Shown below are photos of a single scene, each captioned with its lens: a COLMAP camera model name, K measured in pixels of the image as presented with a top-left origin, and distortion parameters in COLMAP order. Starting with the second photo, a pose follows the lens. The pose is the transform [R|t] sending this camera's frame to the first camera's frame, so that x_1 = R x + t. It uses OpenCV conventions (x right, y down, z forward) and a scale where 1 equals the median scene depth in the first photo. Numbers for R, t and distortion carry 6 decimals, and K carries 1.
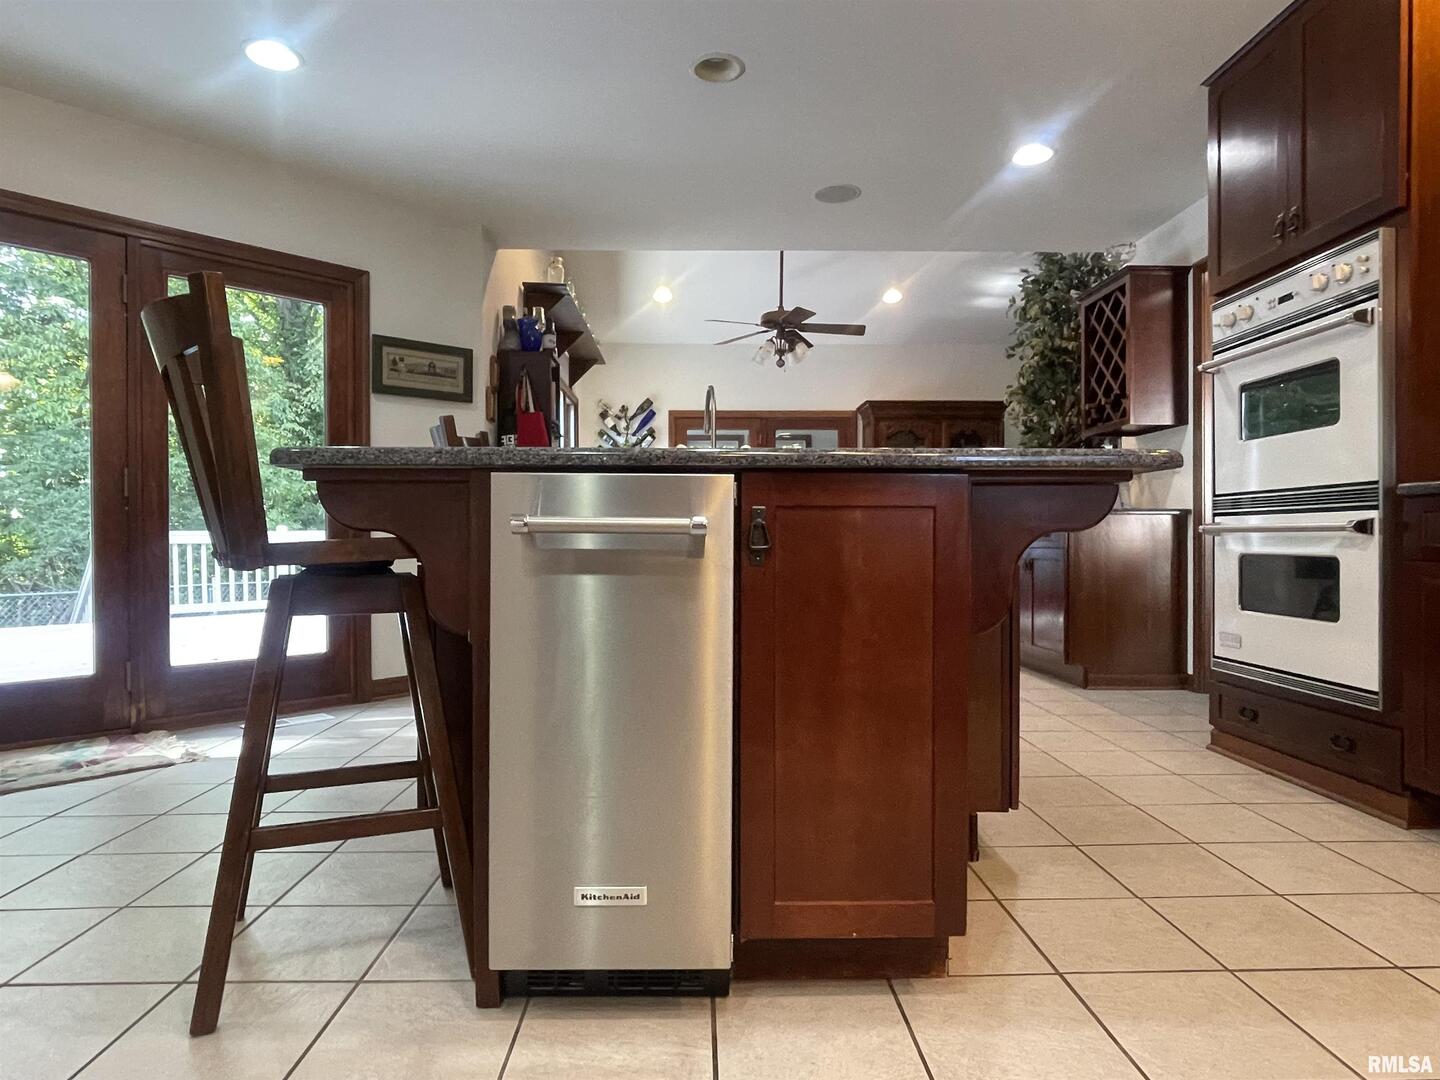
lens RADIAL K [[840.3, 0, 715.8], [0, 840.3, 544.3], [0, 0, 1]] dist [0.001703, -0.000788]
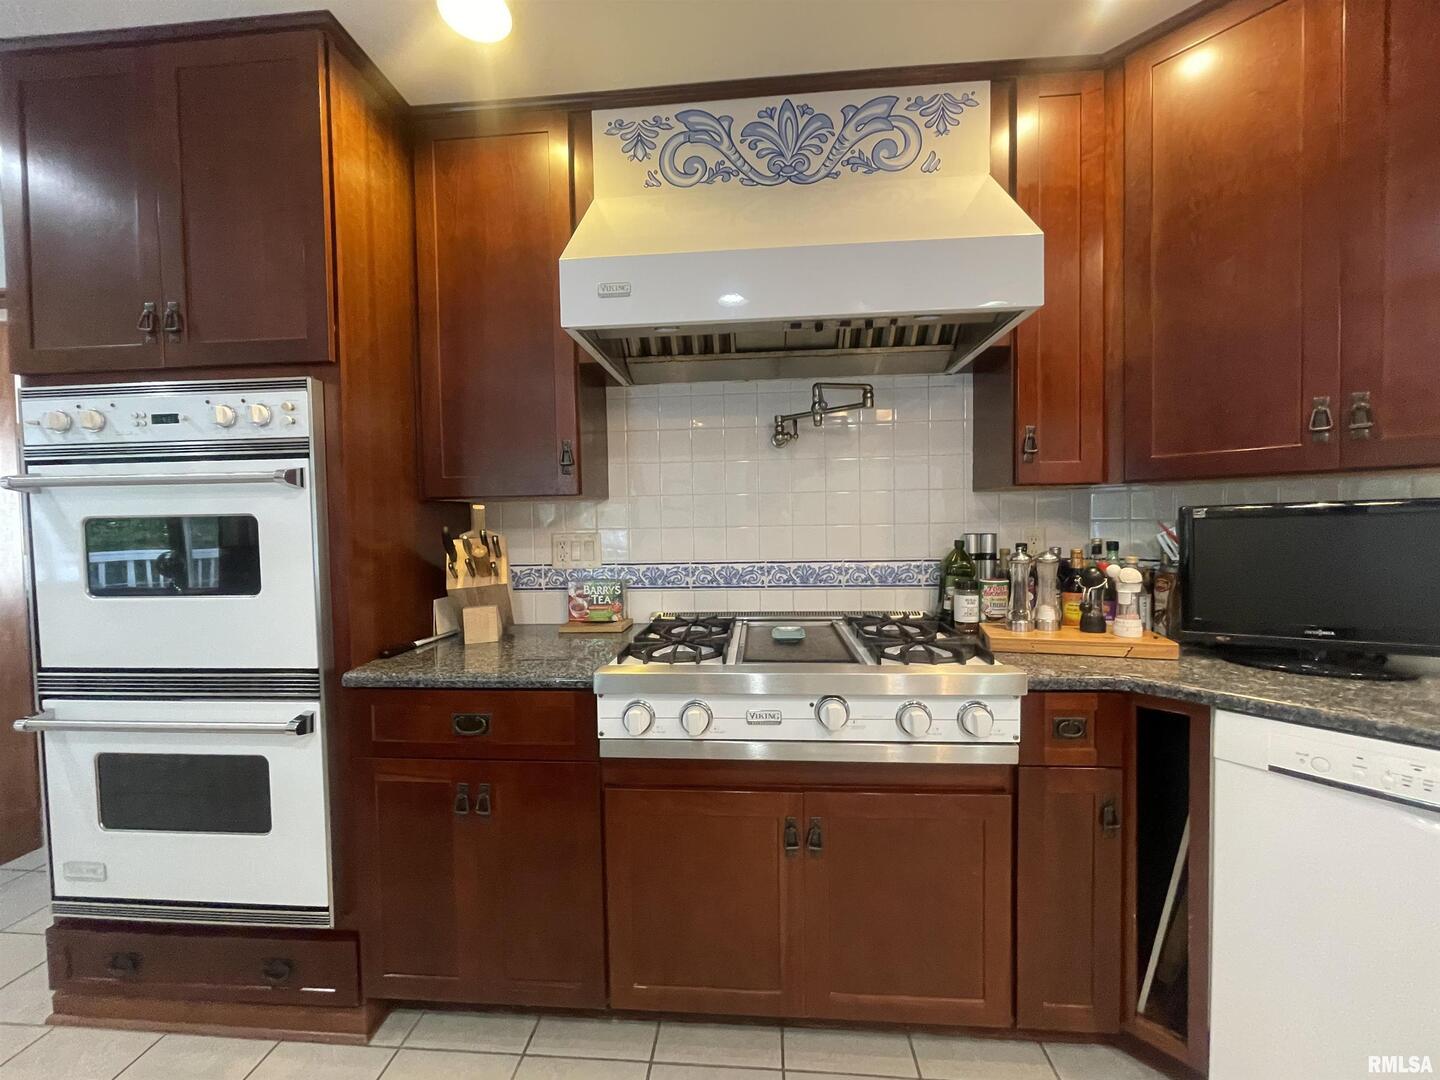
lens RADIAL K [[589.9, 0, 719.0], [0, 589.9, 540.1], [0, 0, 1]] dist [-0.002451, -0.001437]
pose [[0.094404, -0.034467, 0.994937, 0.175235], [0.021022, 0.999247, 0.032621, -0.169326], [-0.995312, 0.017836, 0.095057, 0.406690]]
